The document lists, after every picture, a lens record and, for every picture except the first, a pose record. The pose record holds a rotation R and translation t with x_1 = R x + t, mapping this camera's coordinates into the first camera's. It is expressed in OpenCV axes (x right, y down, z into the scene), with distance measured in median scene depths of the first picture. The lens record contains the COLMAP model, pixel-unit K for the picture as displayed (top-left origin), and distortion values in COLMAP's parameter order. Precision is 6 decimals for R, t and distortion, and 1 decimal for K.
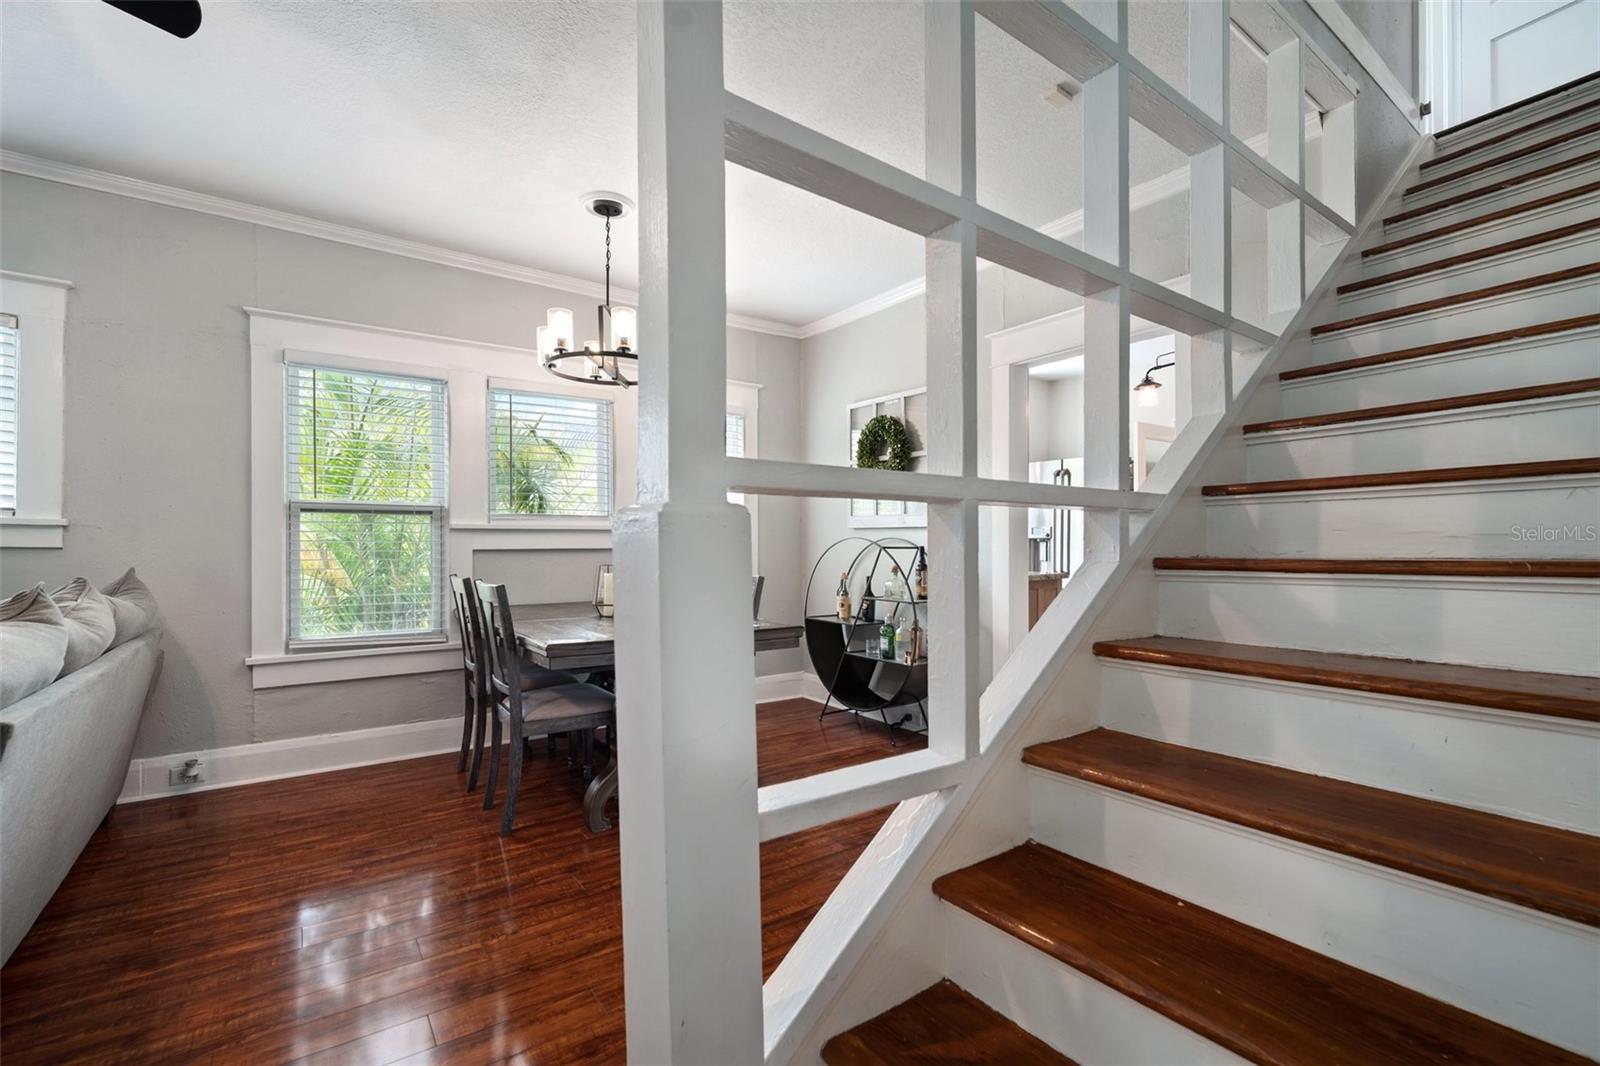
lens RADIAL K [[691.0, 0, 814.1], [0, 691.0, 540.1], [0, 0, 1]] dist [-0.002133, 0.001059]
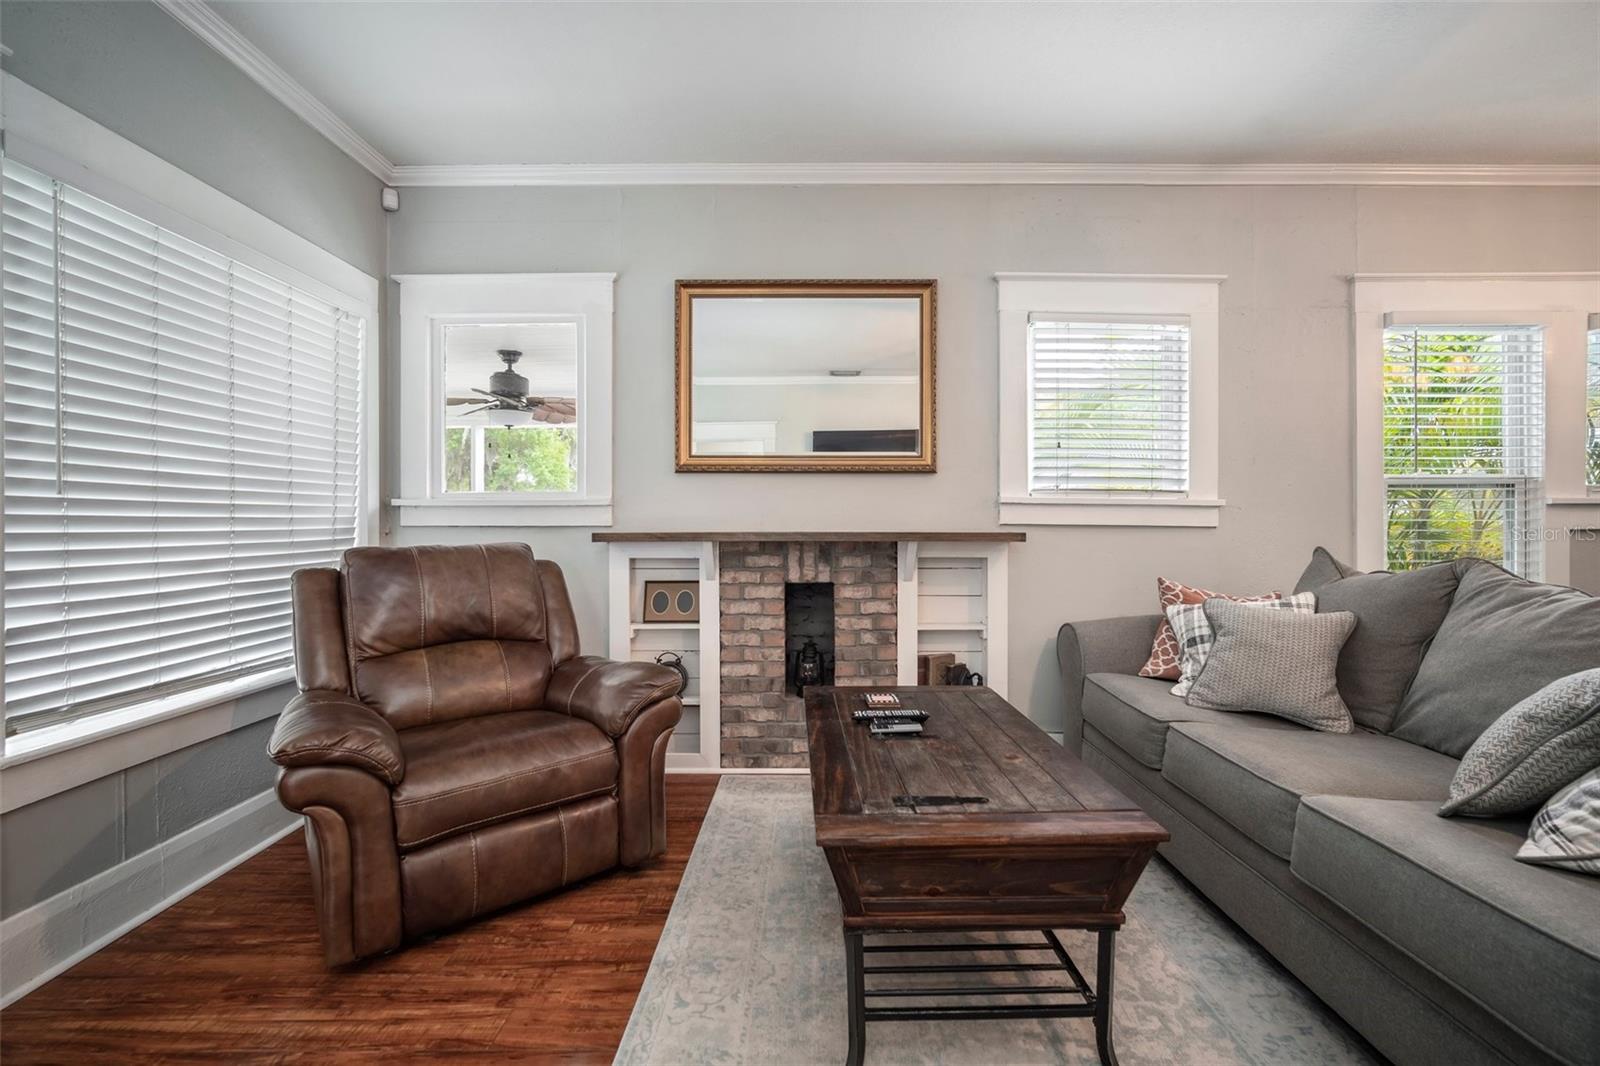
lens RADIAL K [[704.8, 0, 802.7], [0, 704.8, 528.1], [0, 0, 1]] dist [-0.013494, 0.004916]
pose [[0.807253, 0.001263, -0.590204, -0.961069], [0.004469, 0.999956, 0.008253, 0.001252], [0.590188, -0.009300, 0.807212, -0.250749]]
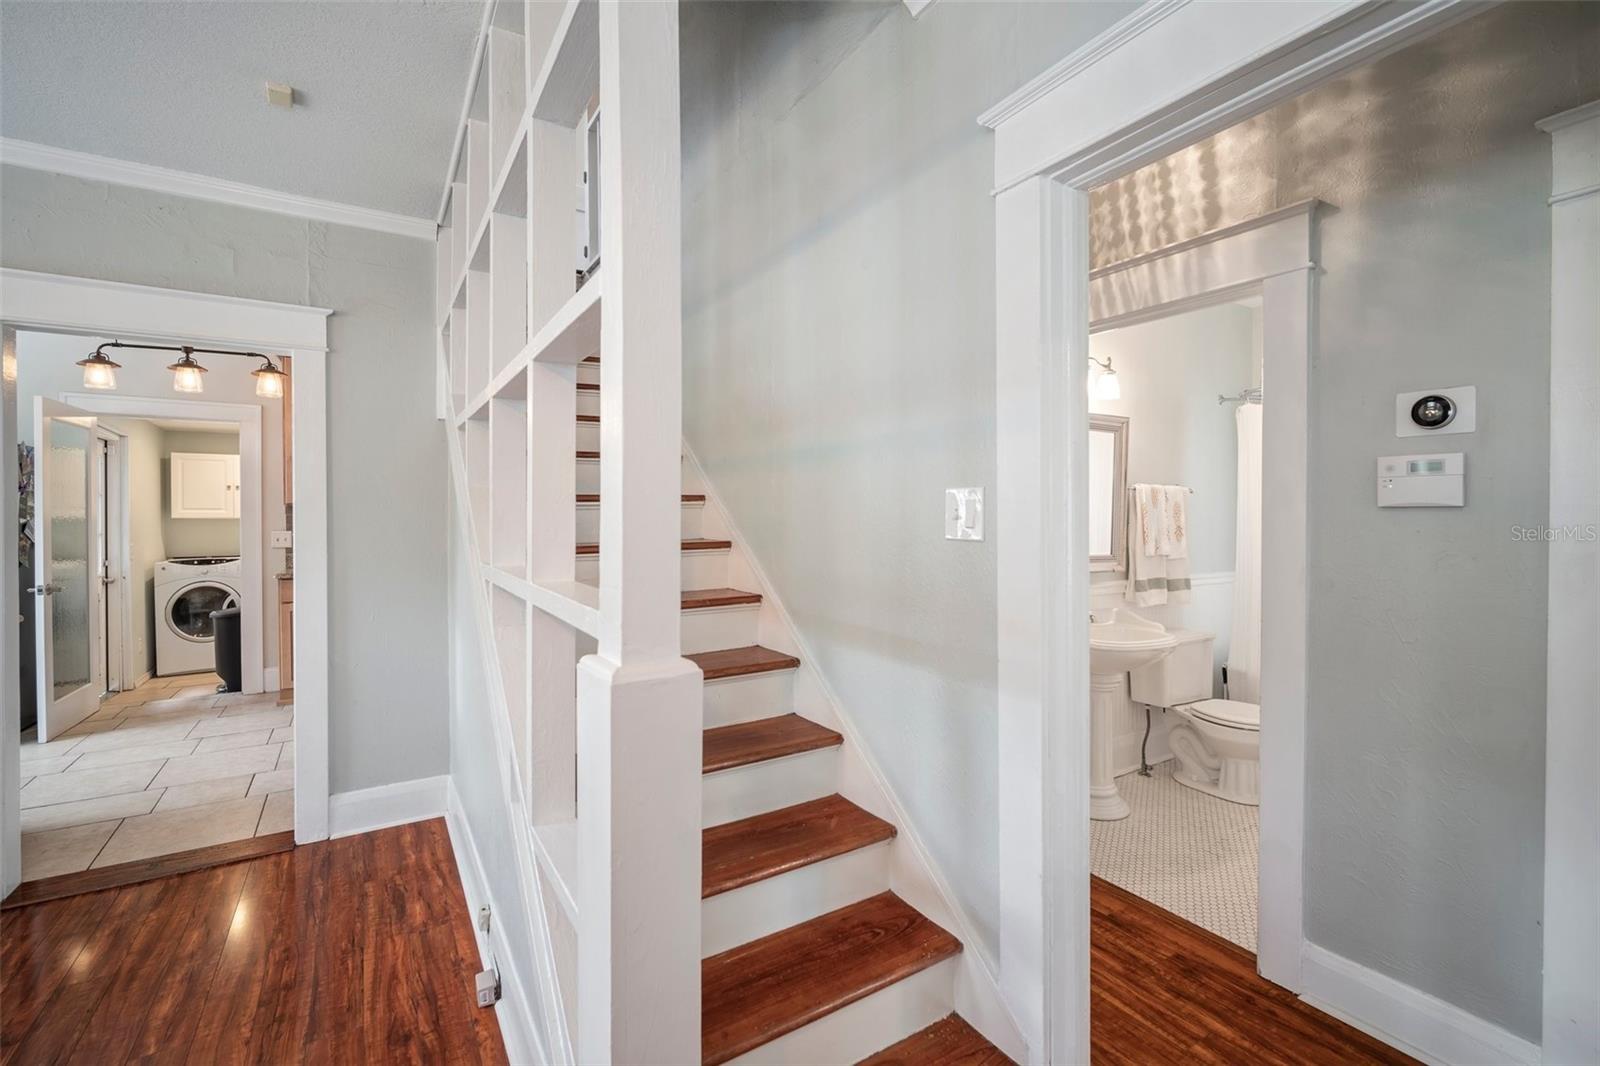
lens RADIAL K [[704.8, 0, 802.7], [0, 704.8, 528.1], [0, 0, 1]] dist [-0.013494, 0.004916]
pose [[0.069352, -0.022374, 0.997341, -0.408670], [-0.003887, 0.999735, 0.022698, -0.091212], [-0.997585, -0.005451, 0.069247, 0.230587]]
